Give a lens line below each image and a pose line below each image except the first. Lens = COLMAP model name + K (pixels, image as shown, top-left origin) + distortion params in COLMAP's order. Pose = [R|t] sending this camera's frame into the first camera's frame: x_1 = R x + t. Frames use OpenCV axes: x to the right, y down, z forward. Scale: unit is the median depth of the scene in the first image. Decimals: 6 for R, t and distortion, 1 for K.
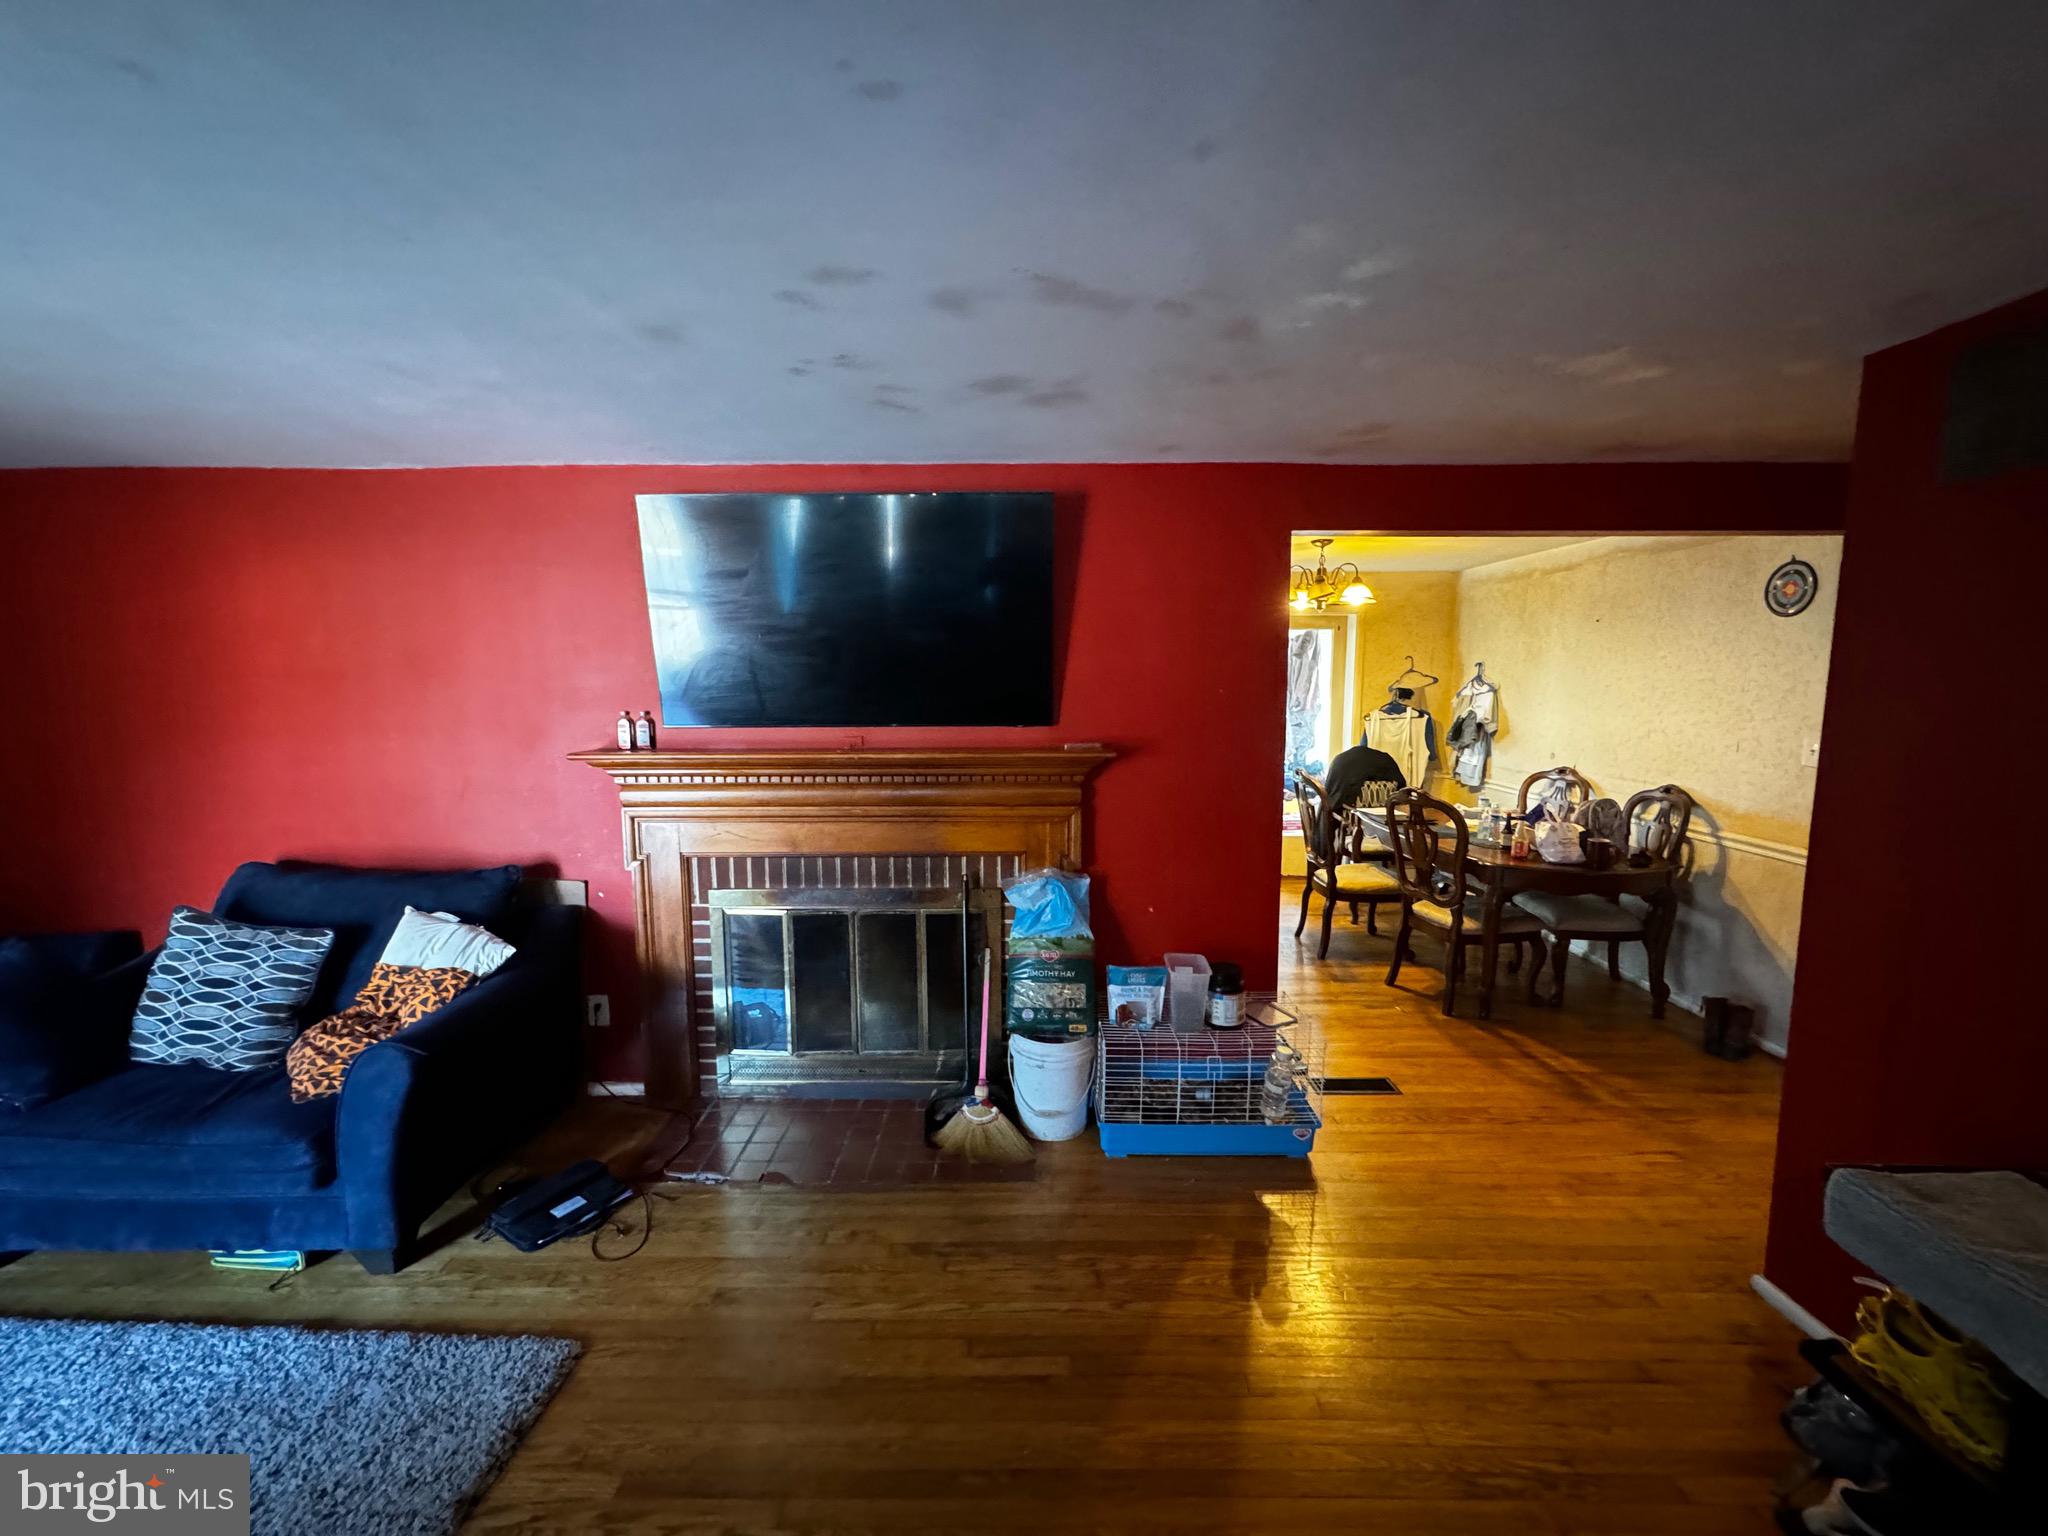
lens RADIAL K [[817.4, 0, 1019.4], [0, 817.4, 765.0], [0, 0, 1]] dist [-0.002297, 0.000282]
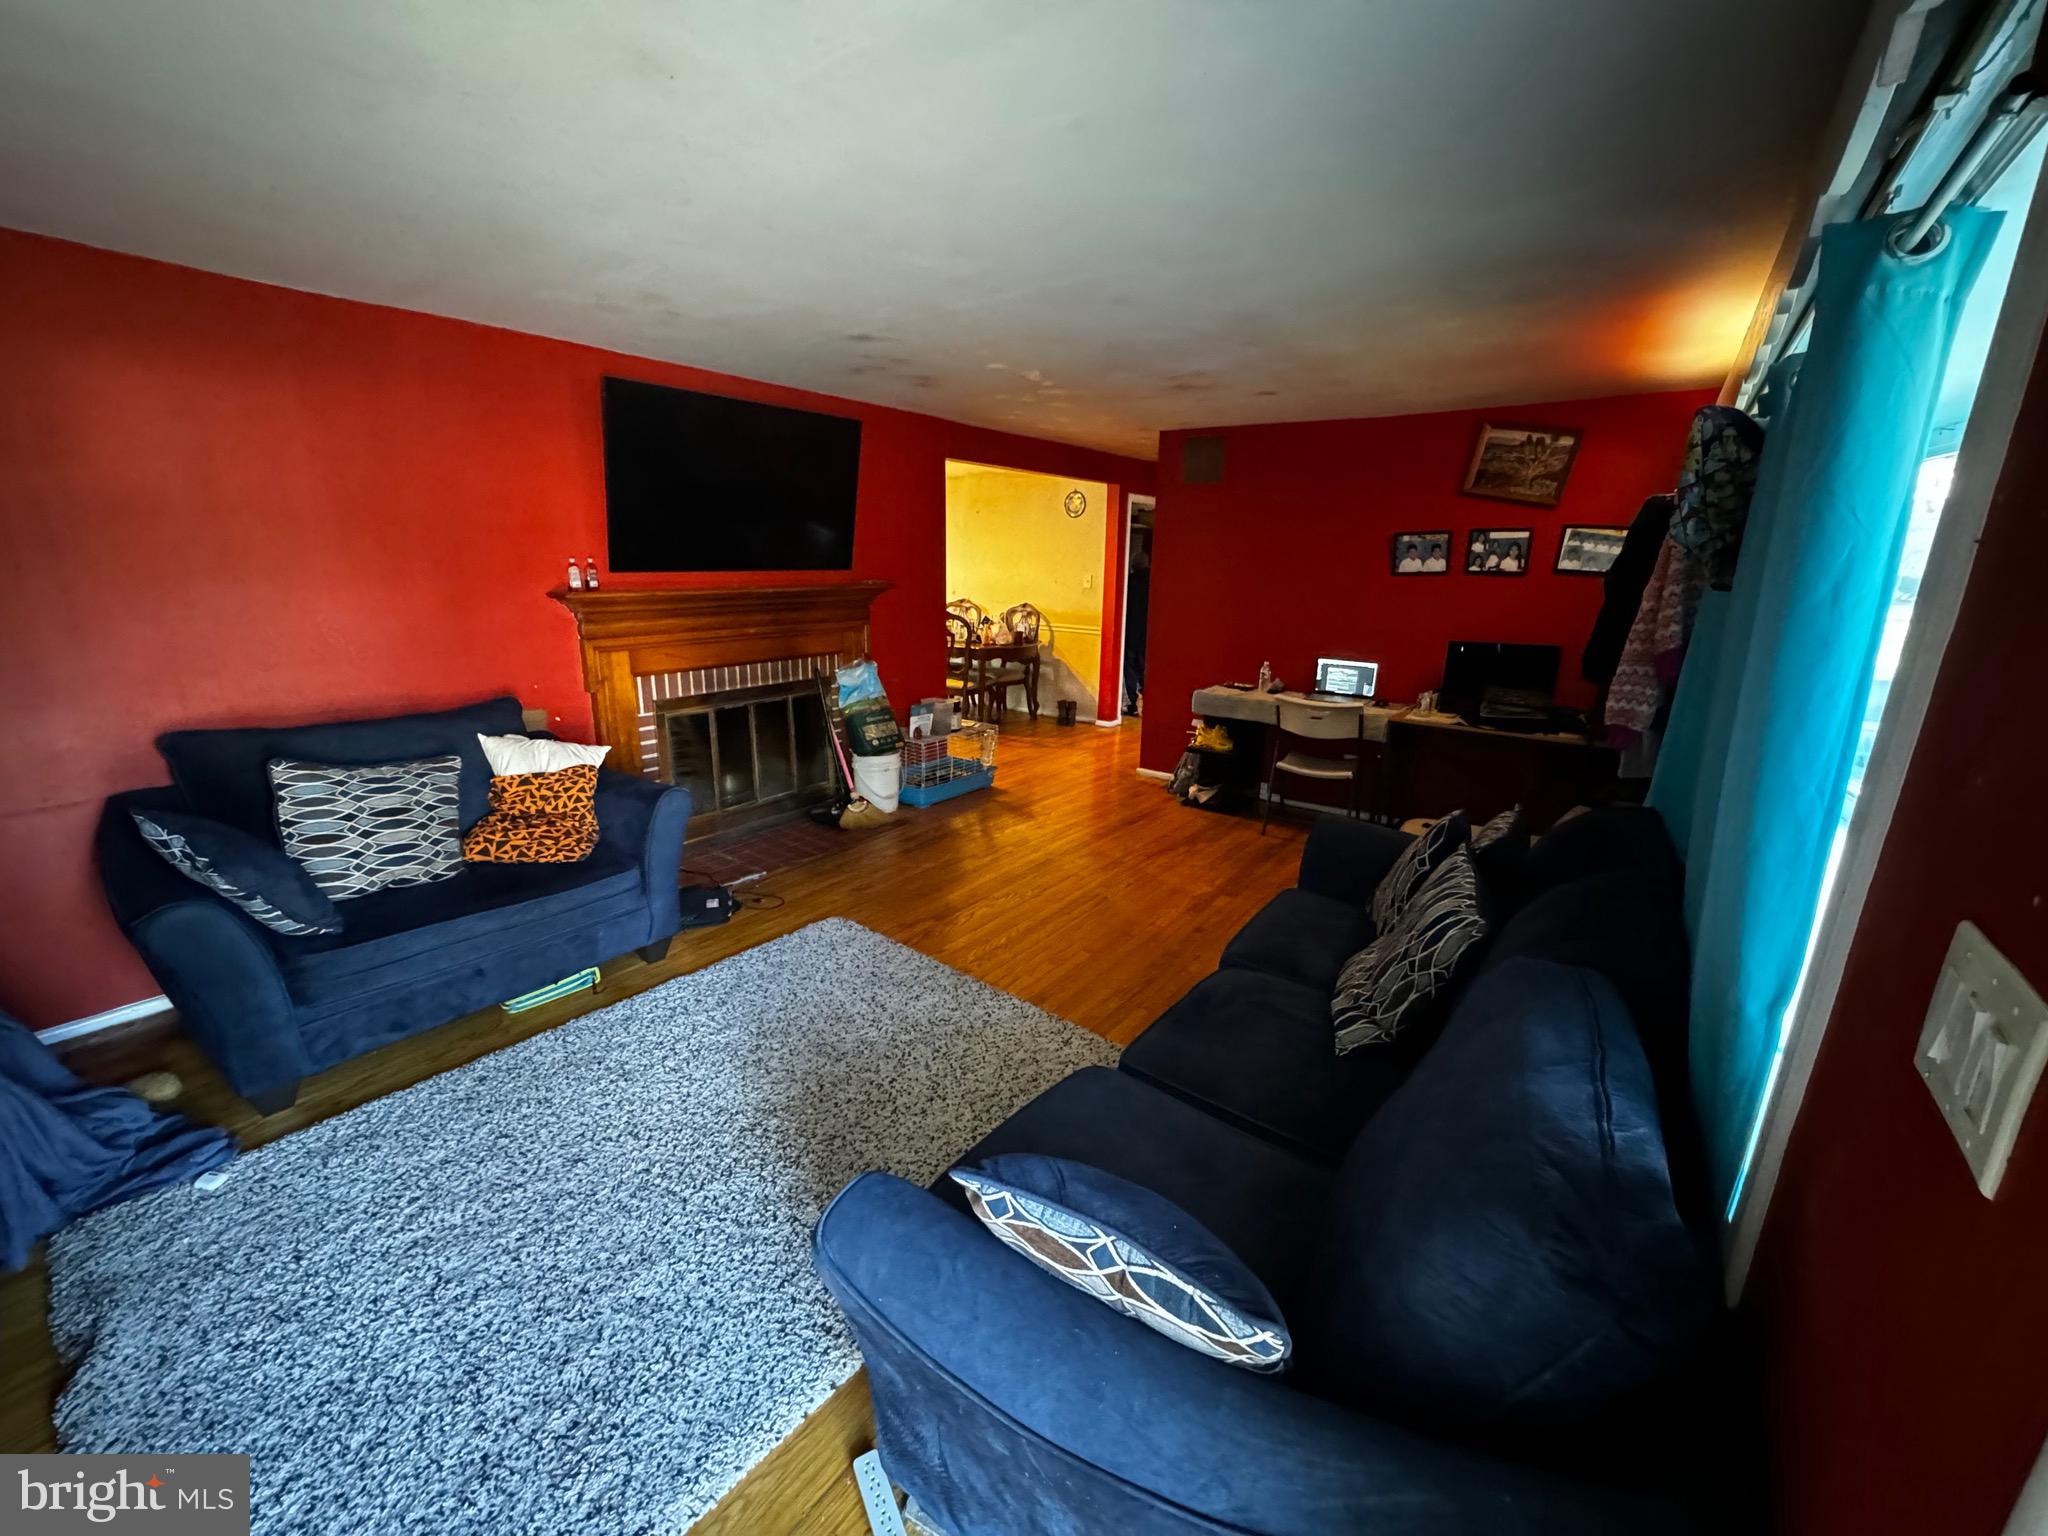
lens RADIAL K [[817.4, 0, 1019.4], [0, 817.4, 765.0], [0, 0, 1]] dist [-0.002297, 0.000282]
pose [[0.601167, -0.189930, 0.776225, -1.074602], [0.067715, 0.979959, 0.187337, 0.049426], [-0.796249, -0.060059, 0.601980, -0.251217]]
